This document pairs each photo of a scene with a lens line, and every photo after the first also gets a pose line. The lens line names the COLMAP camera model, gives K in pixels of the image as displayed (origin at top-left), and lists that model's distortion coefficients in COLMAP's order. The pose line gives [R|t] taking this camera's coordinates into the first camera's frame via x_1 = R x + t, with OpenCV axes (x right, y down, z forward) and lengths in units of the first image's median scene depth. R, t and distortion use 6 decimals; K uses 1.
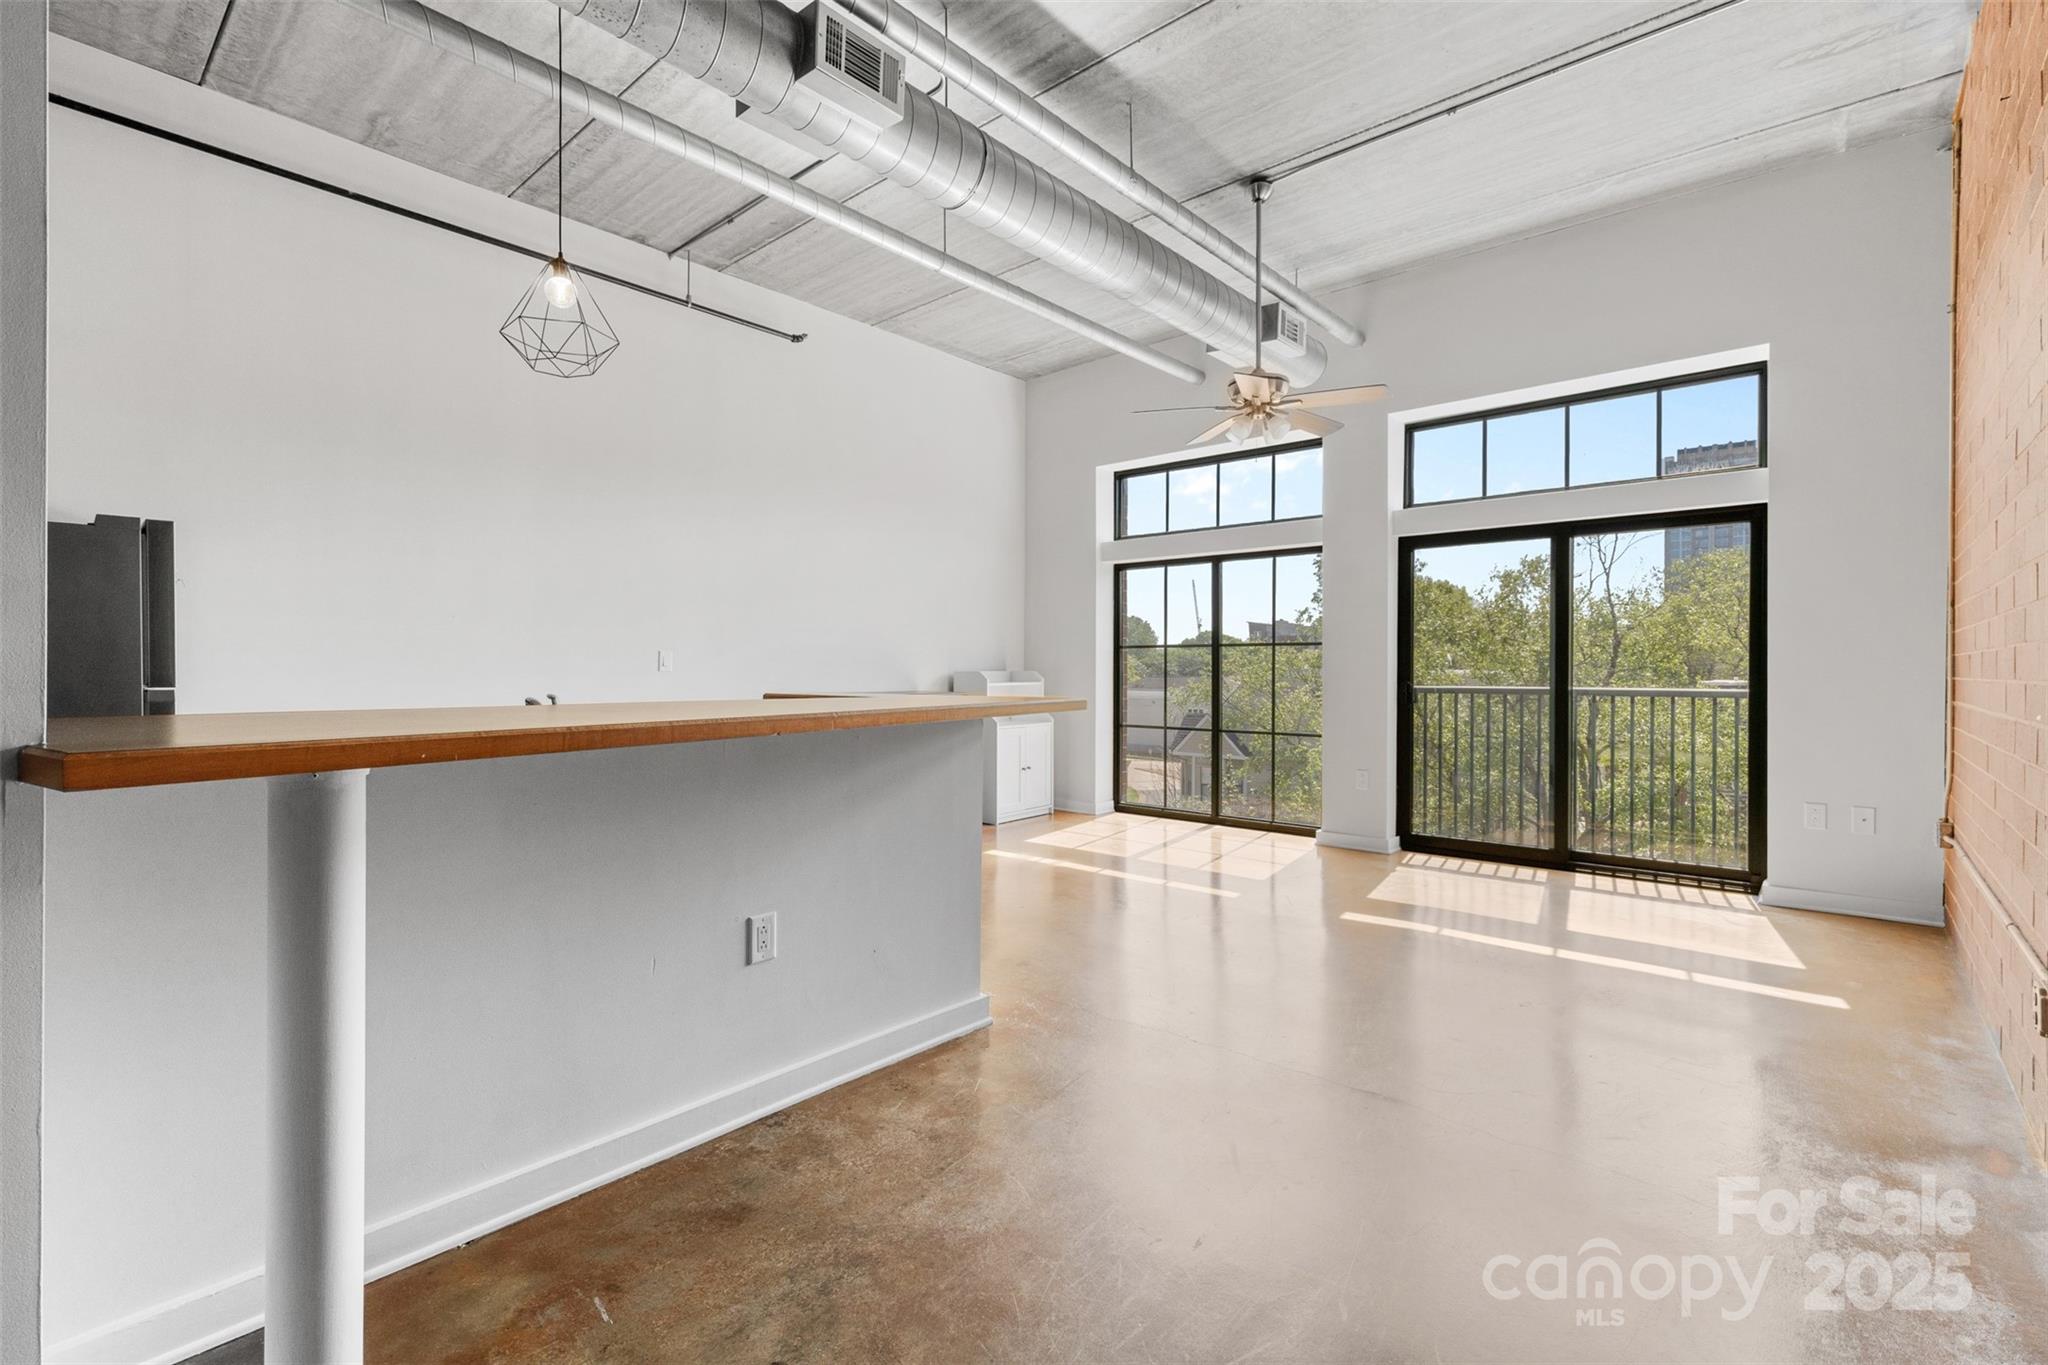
lens RADIAL K [[919.4, 0, 1015.3], [0, 919.4, 674.2], [0, 0, 1]] dist [0.007921, -0.001529]
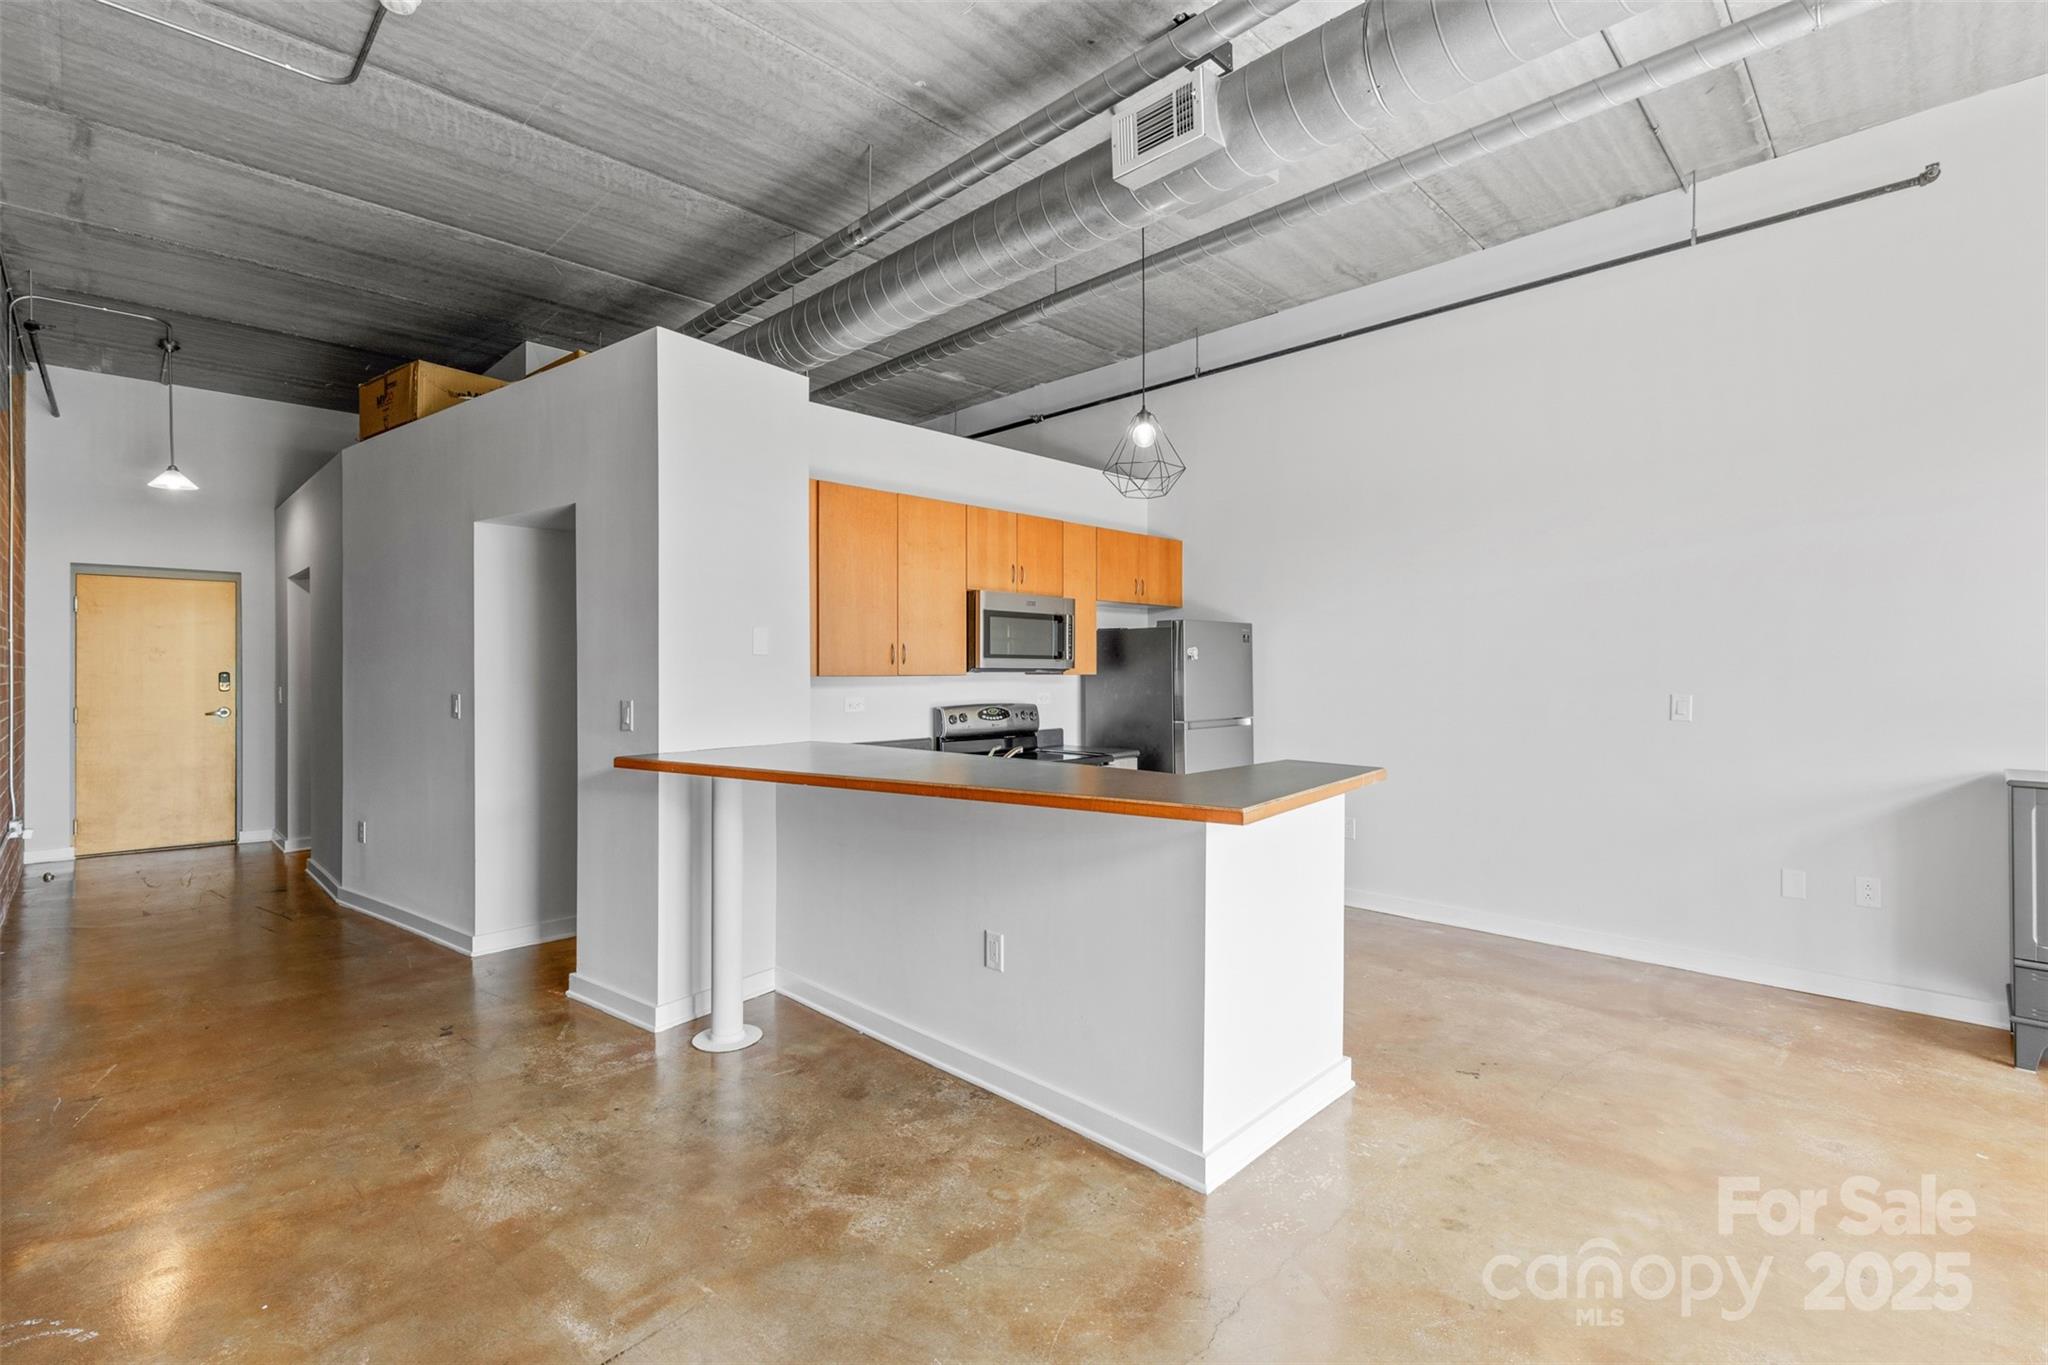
lens RADIAL K [[919.4, 0, 1020.9], [0, 919.4, 662.8], [0, 0, 1]] dist [0.007921, -0.001529]
pose [[-0.055768, -0.012499, -0.998366, 0.400971], [-0.003032, 0.999919, -0.012349, -0.037592], [0.998439, 0.002339, -0.055802, 0.446916]]
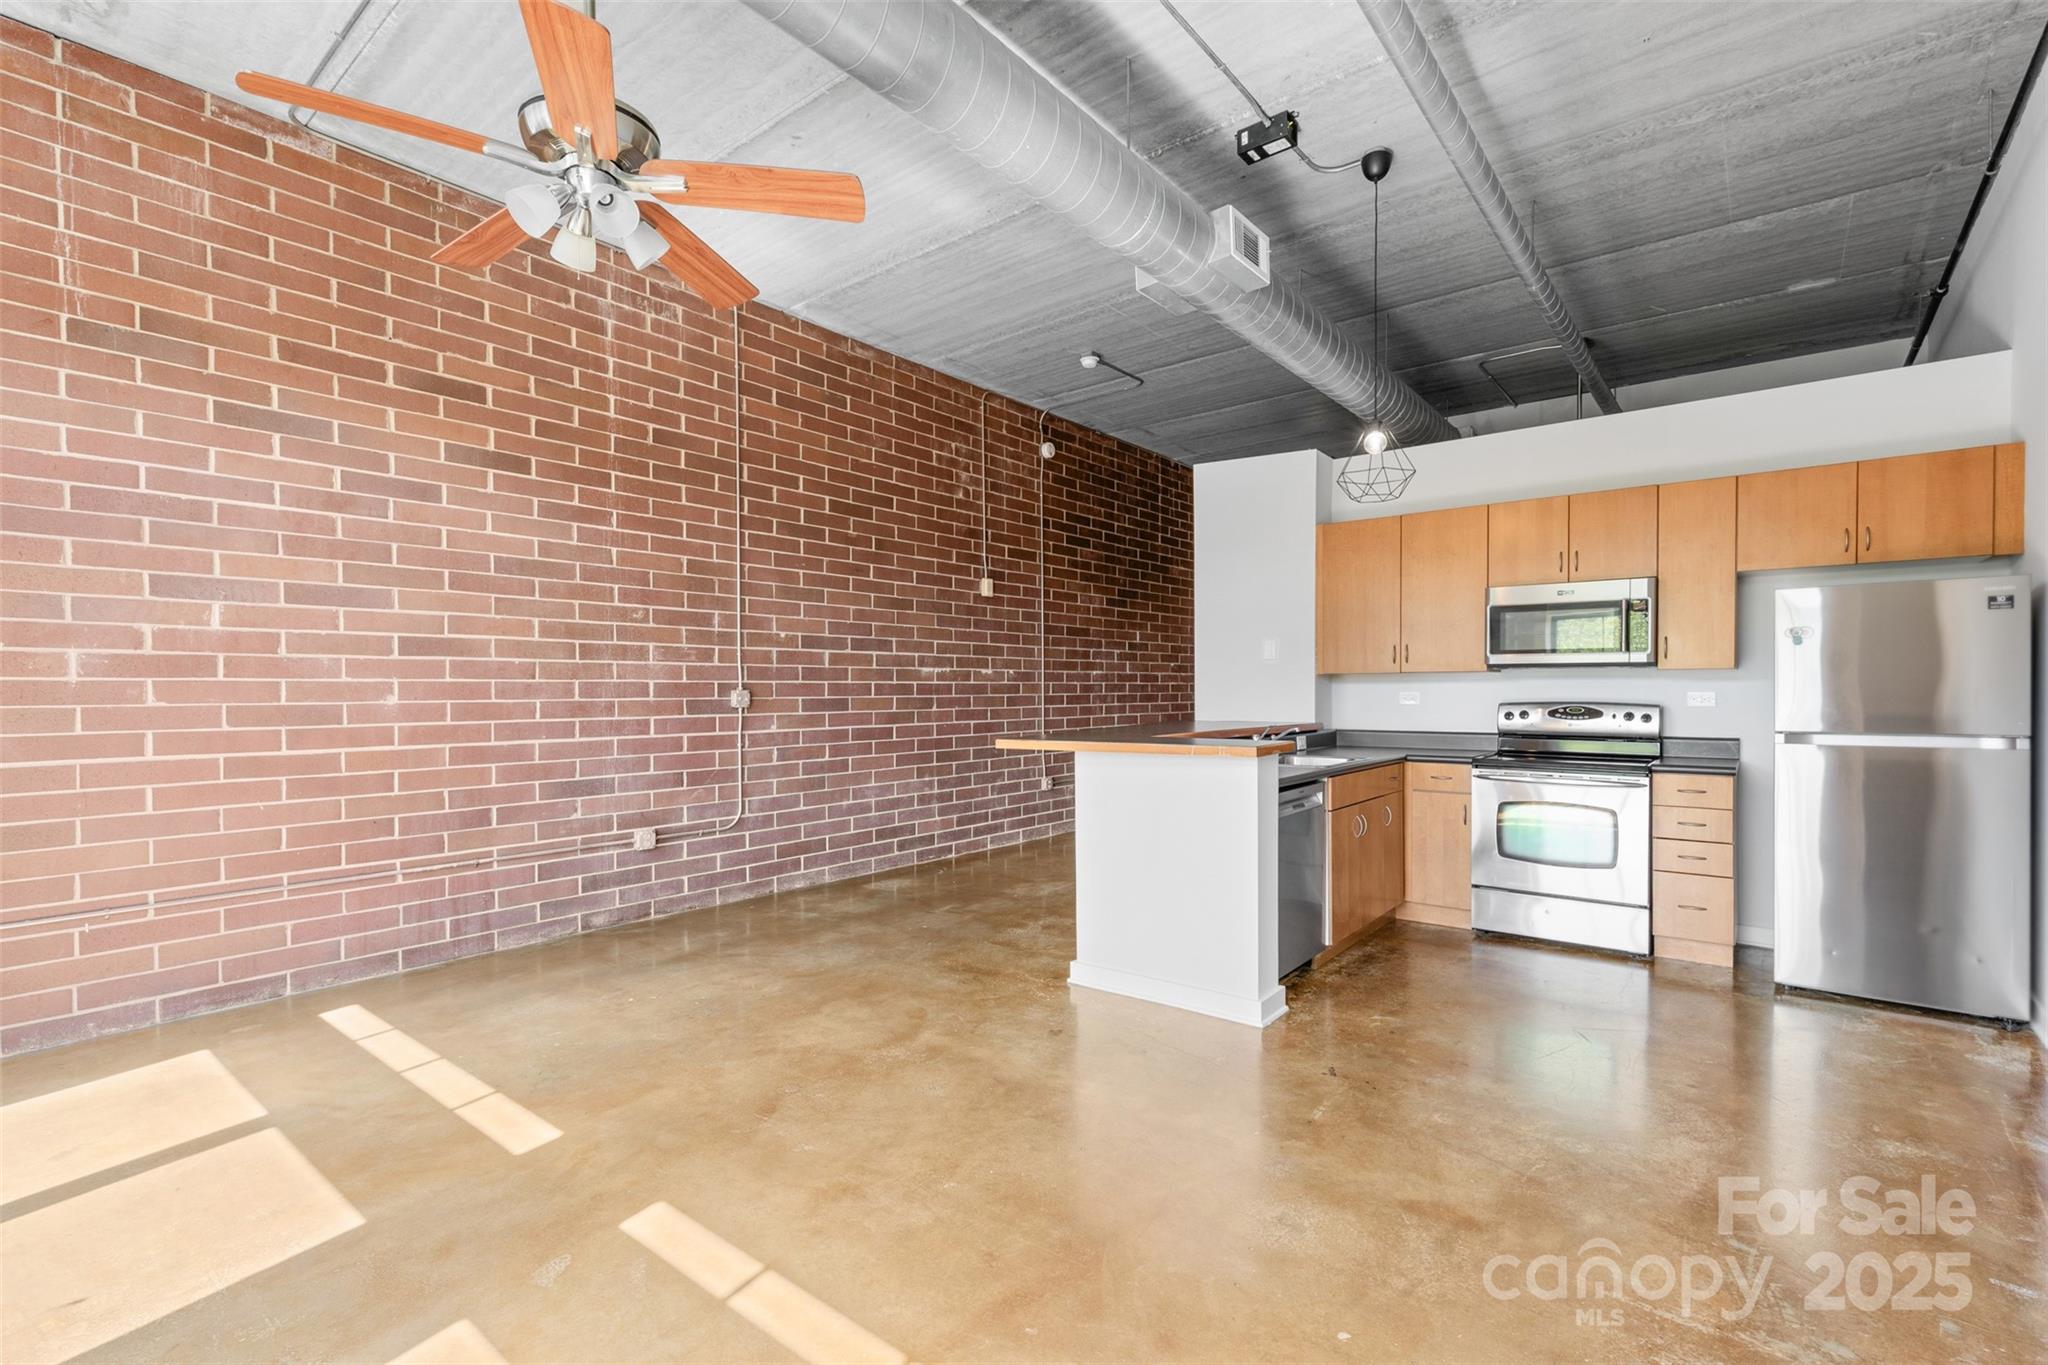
lens RADIAL K [[919.4, 0, 1016.6], [0, 919.4, 700.3], [0, 0, 1]] dist [0.007921, -0.001529]
pose [[-0.998806, 0.000292, -0.048853, 0.054033], [-0.000515, 0.999864, 0.016497, -0.023911], [0.048851, 0.016502, -0.998670, 1.176062]]
